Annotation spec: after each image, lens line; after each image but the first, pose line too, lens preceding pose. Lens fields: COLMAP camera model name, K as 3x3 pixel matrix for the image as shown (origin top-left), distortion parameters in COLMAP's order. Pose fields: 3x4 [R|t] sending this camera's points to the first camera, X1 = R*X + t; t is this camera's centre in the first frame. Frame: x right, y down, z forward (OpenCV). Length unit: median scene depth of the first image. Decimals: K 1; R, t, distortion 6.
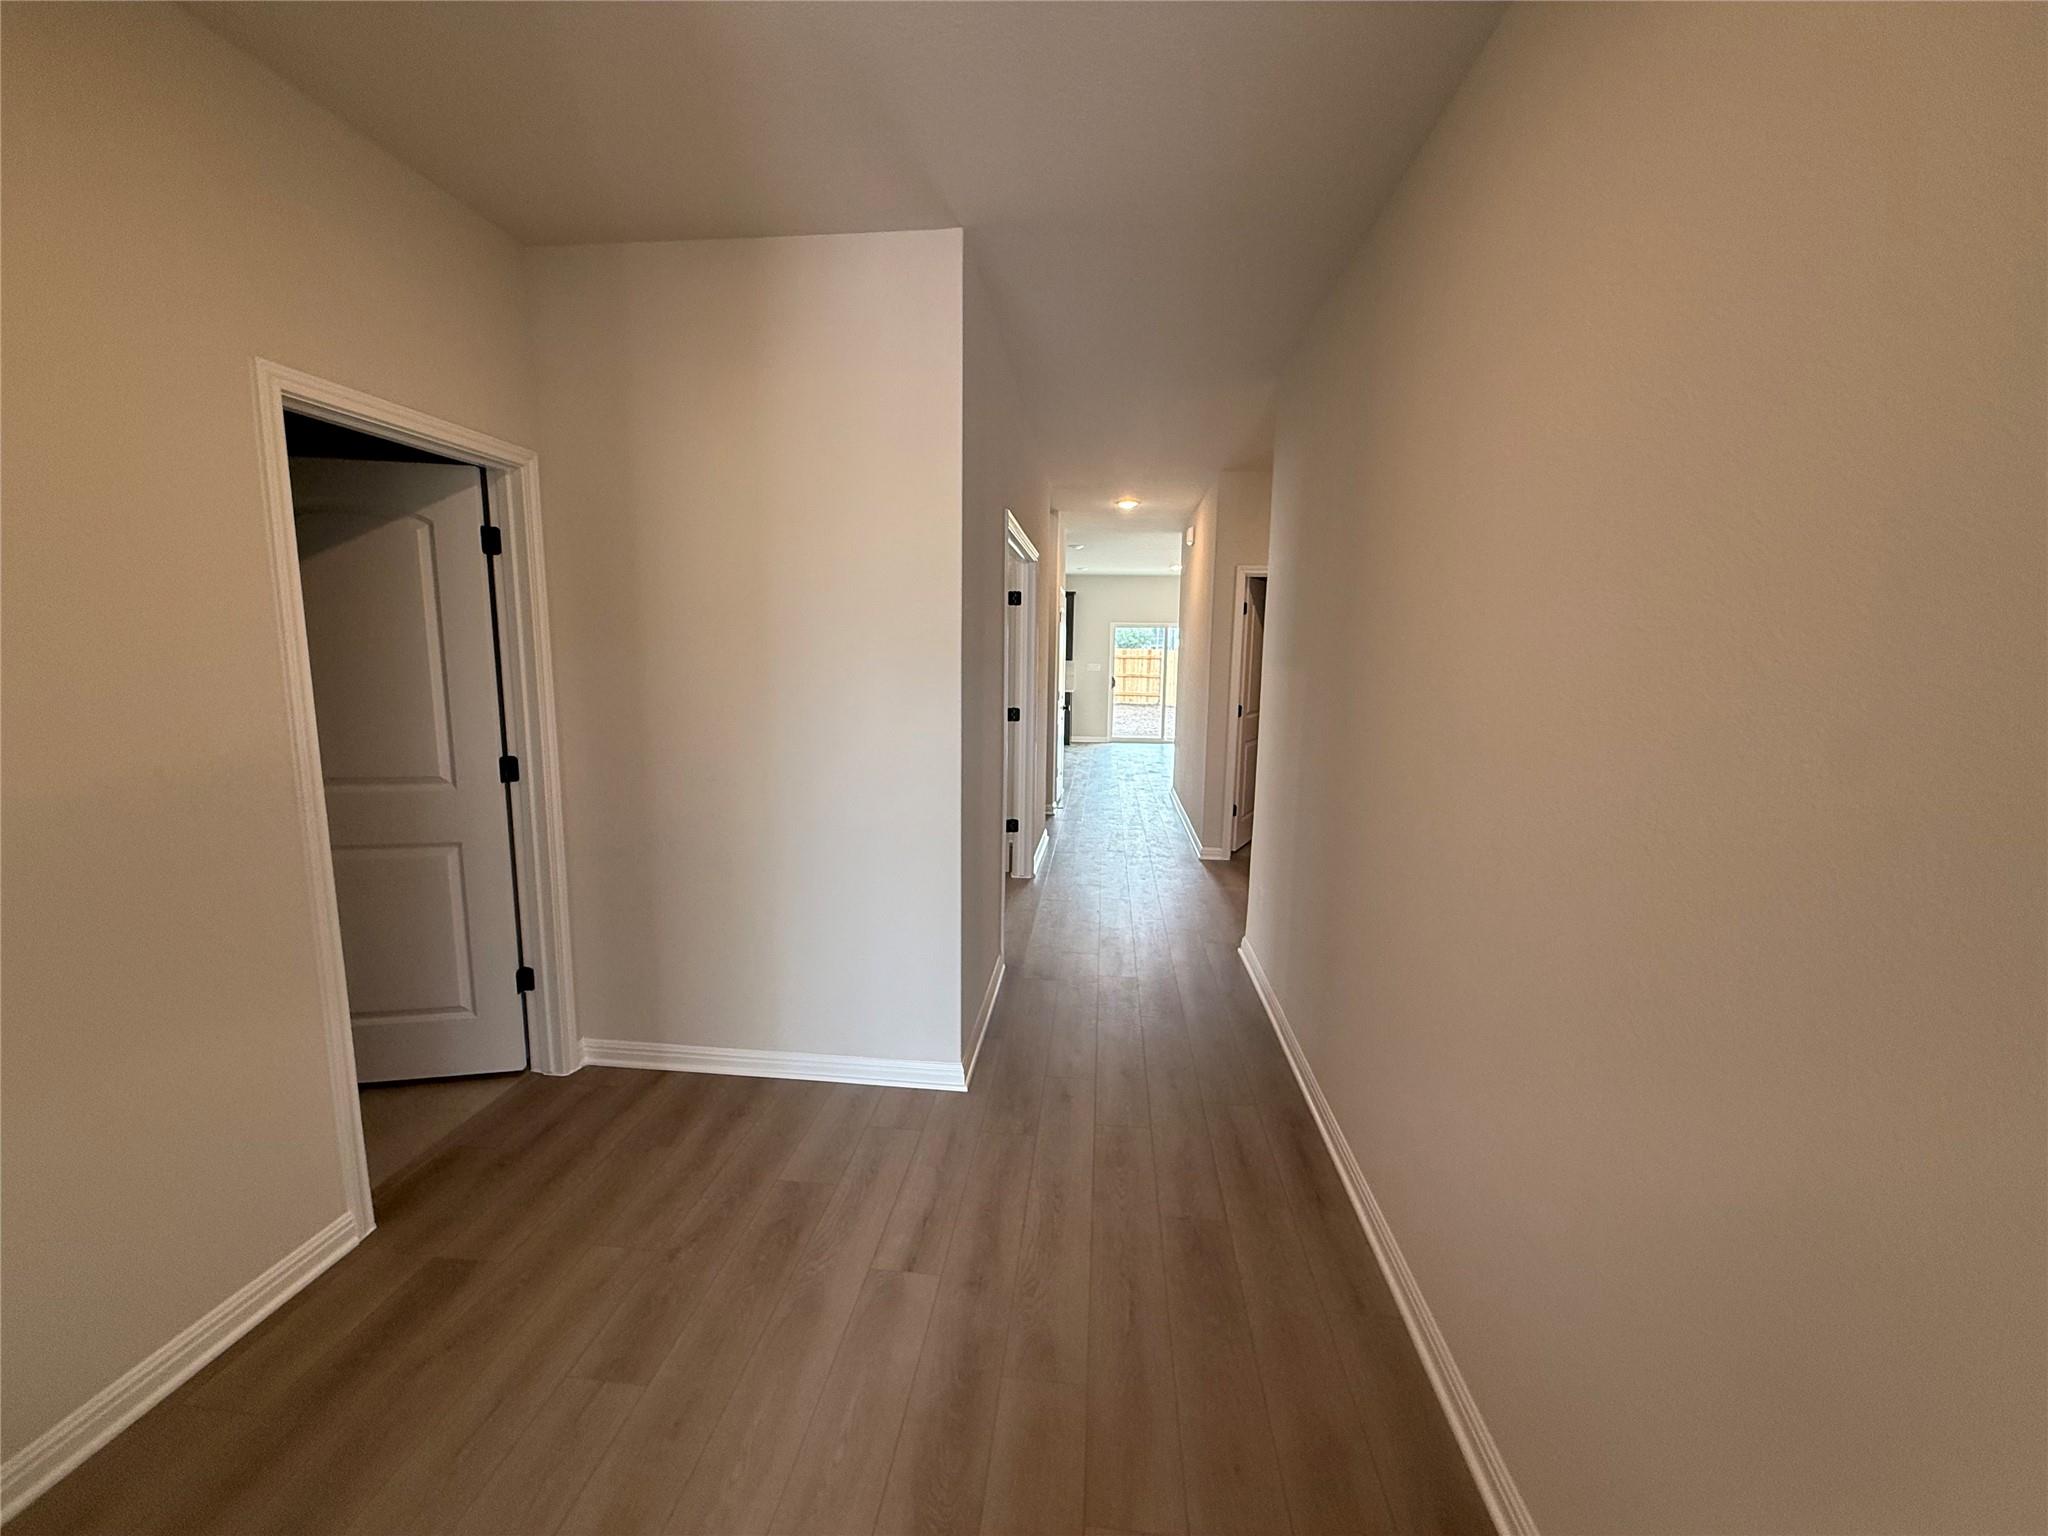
lens RADIAL K [[813.6, 0, 1023.9], [0, 813.6, 768.6], [0, 0, 1]] dist [-0.000441, 0.000400]
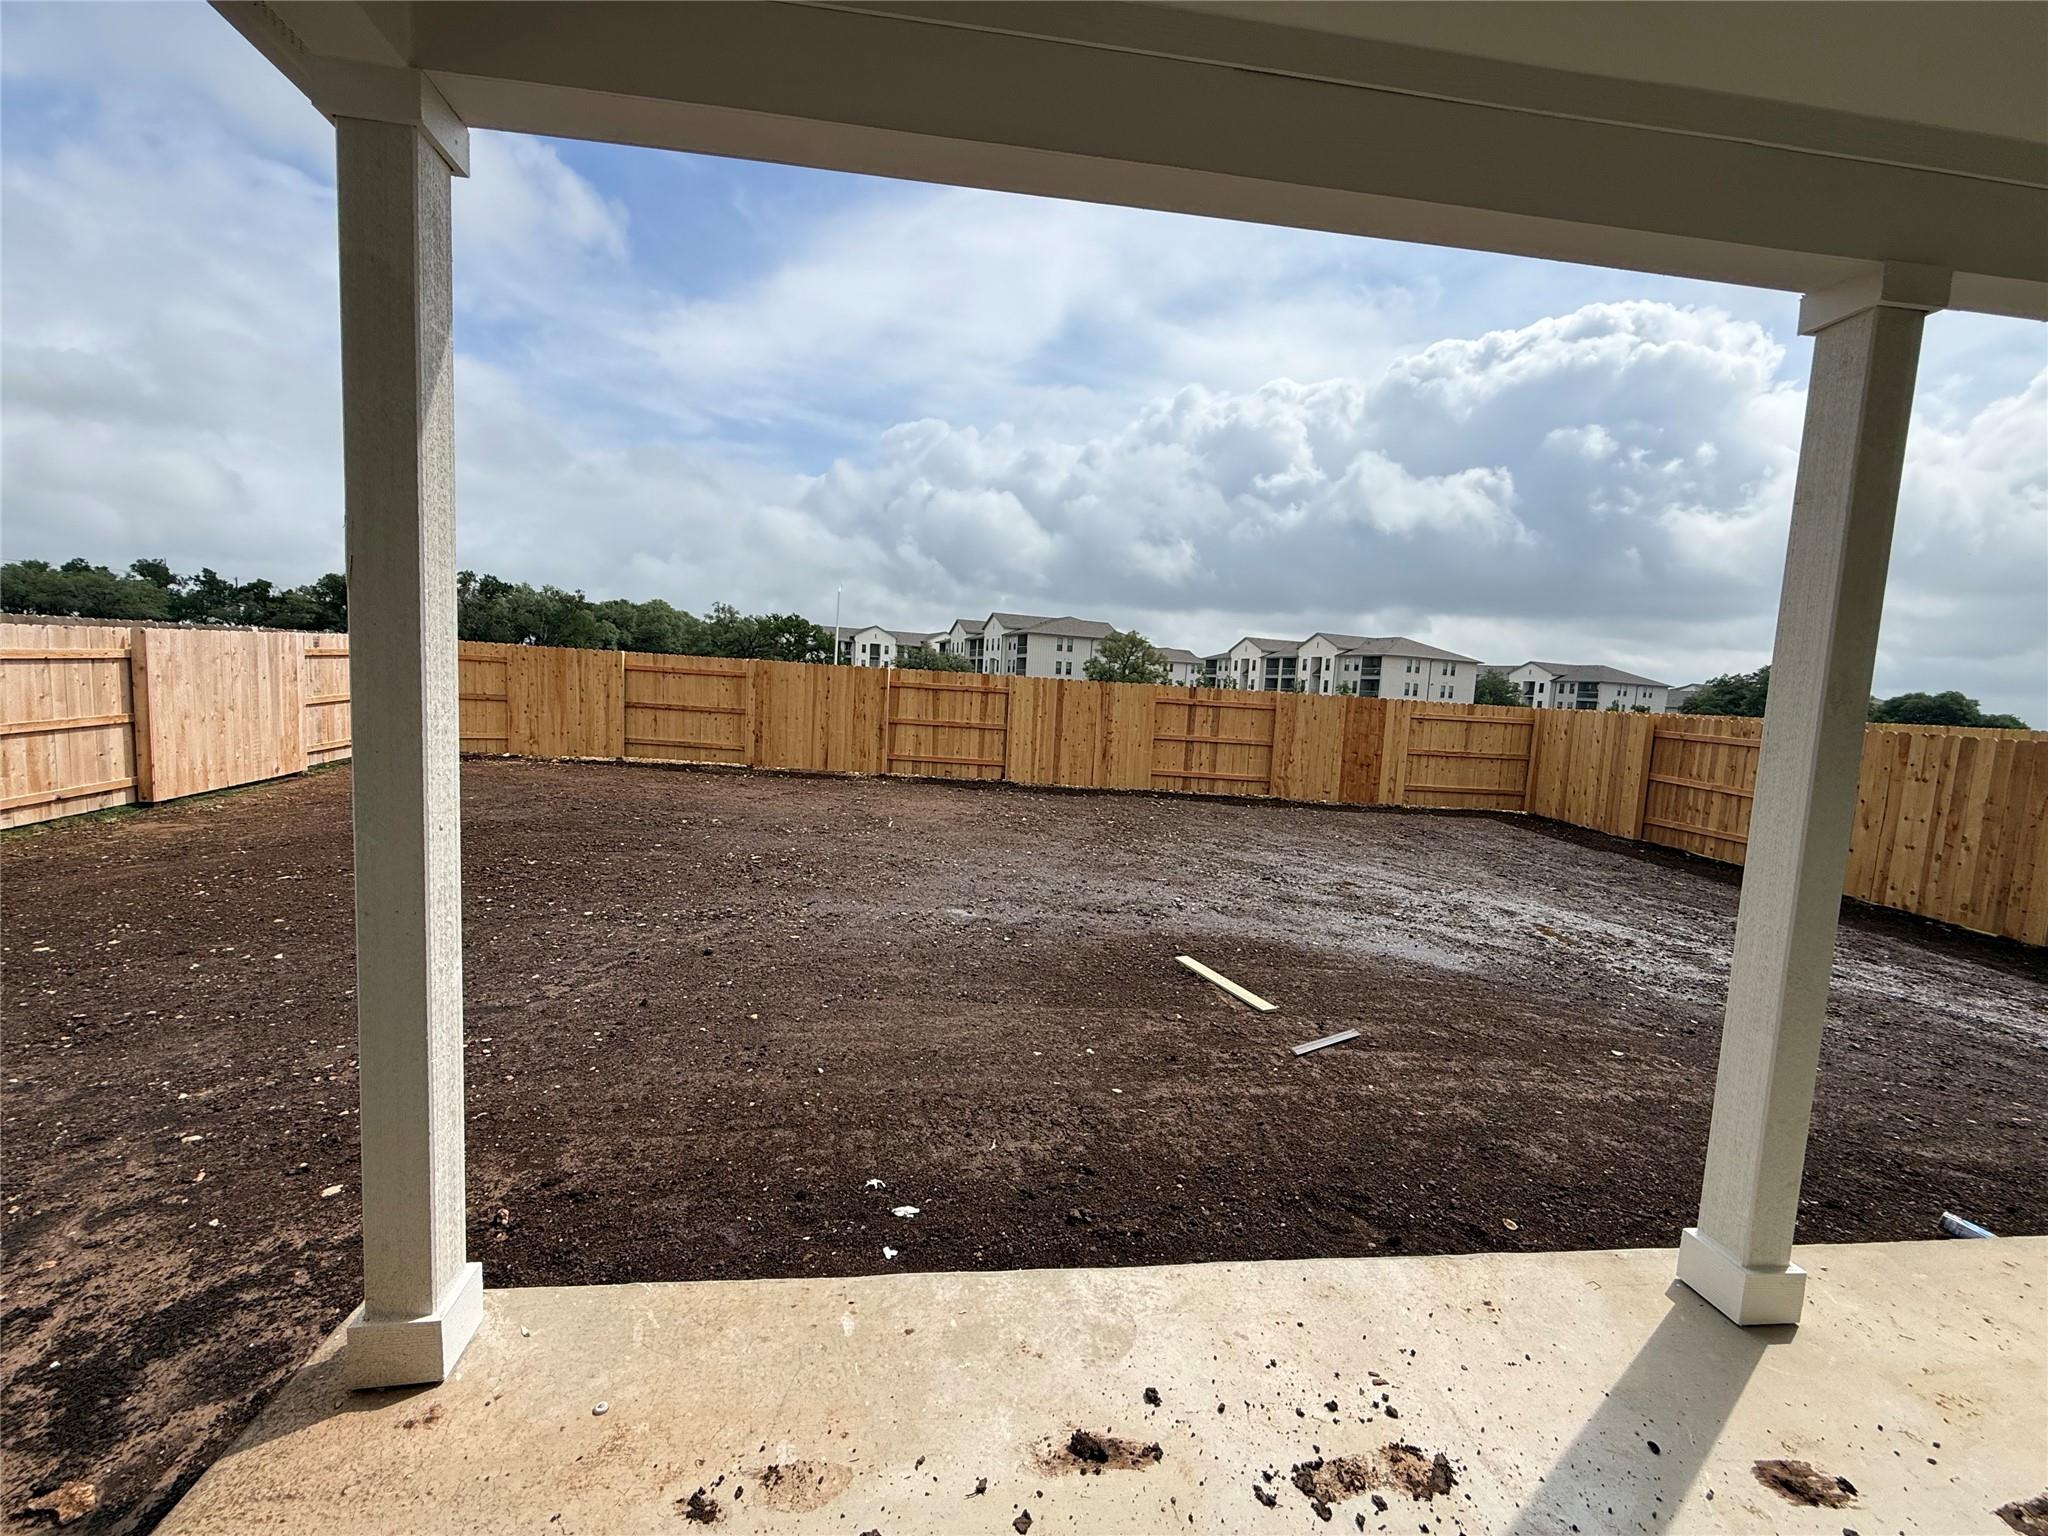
lens RADIAL K [[813.6, 0, 1014.4], [0, 813.6, 763.1], [0, 0, 1]] dist [-0.000441, 0.000400]
pose [[0.976384, 0.019214, 0.215187, 0.062997], [-0.009539, 0.998900, -0.045911, -0.067364], [-0.215832, 0.042774, 0.975493, 0.497562]]
